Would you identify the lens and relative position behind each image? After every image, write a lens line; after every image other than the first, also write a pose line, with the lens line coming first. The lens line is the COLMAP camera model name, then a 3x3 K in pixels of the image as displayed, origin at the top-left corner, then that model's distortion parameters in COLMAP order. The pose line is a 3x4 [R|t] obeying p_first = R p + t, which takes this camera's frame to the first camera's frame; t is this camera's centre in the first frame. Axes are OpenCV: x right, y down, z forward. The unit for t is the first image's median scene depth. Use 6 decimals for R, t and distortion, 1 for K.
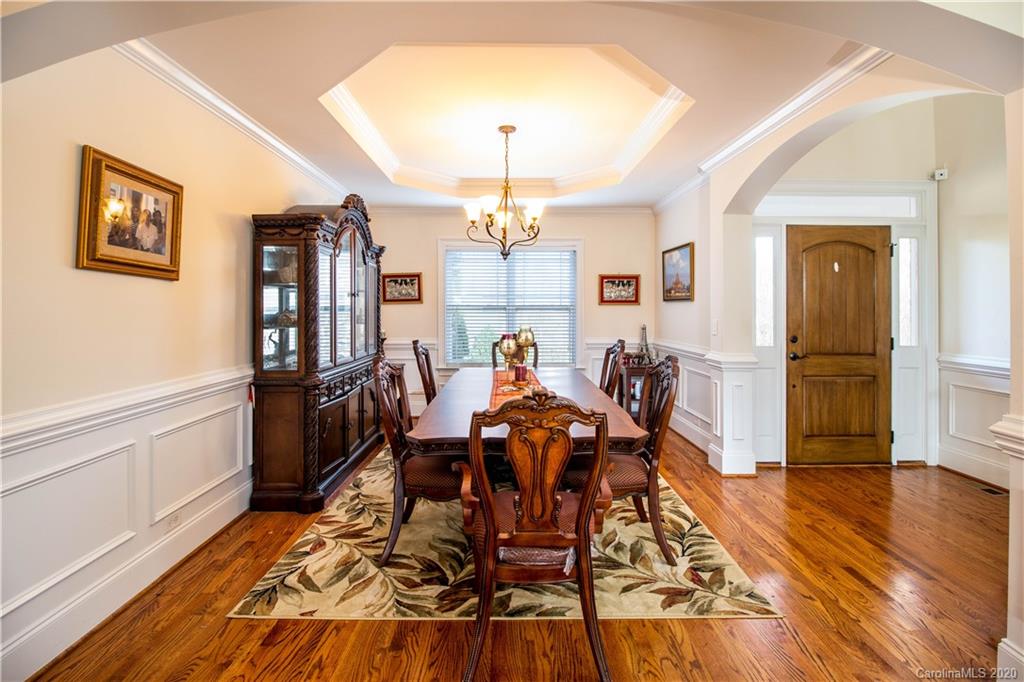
lens RADIAL K [[469.9, 0, 509.1], [0, 469.9, 323.6], [0, 0, 1]] dist [0.001710, -0.012953]
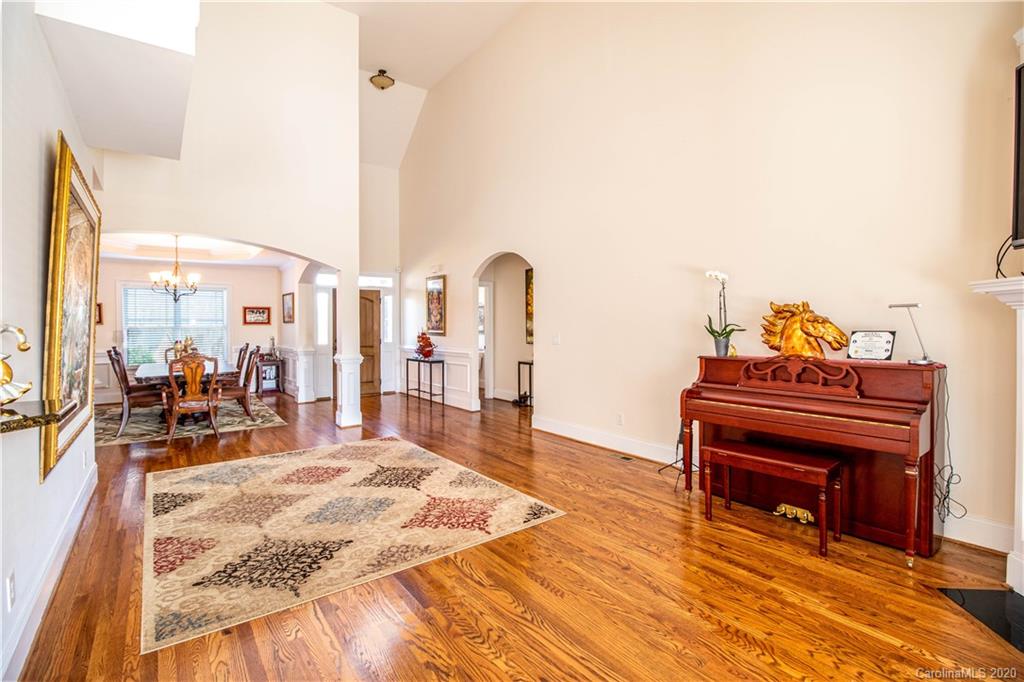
lens RADIAL K [[469.9, 0, 509.1], [0, 469.9, 323.6], [0, 0, 1]] dist [0.001710, -0.012953]
pose [[0.807281, -0.011380, 0.590057, -0.038531], [0.025296, 0.999562, -0.015331, 0.004872], [-0.589625, 0.027302, 0.807216, -1.211744]]
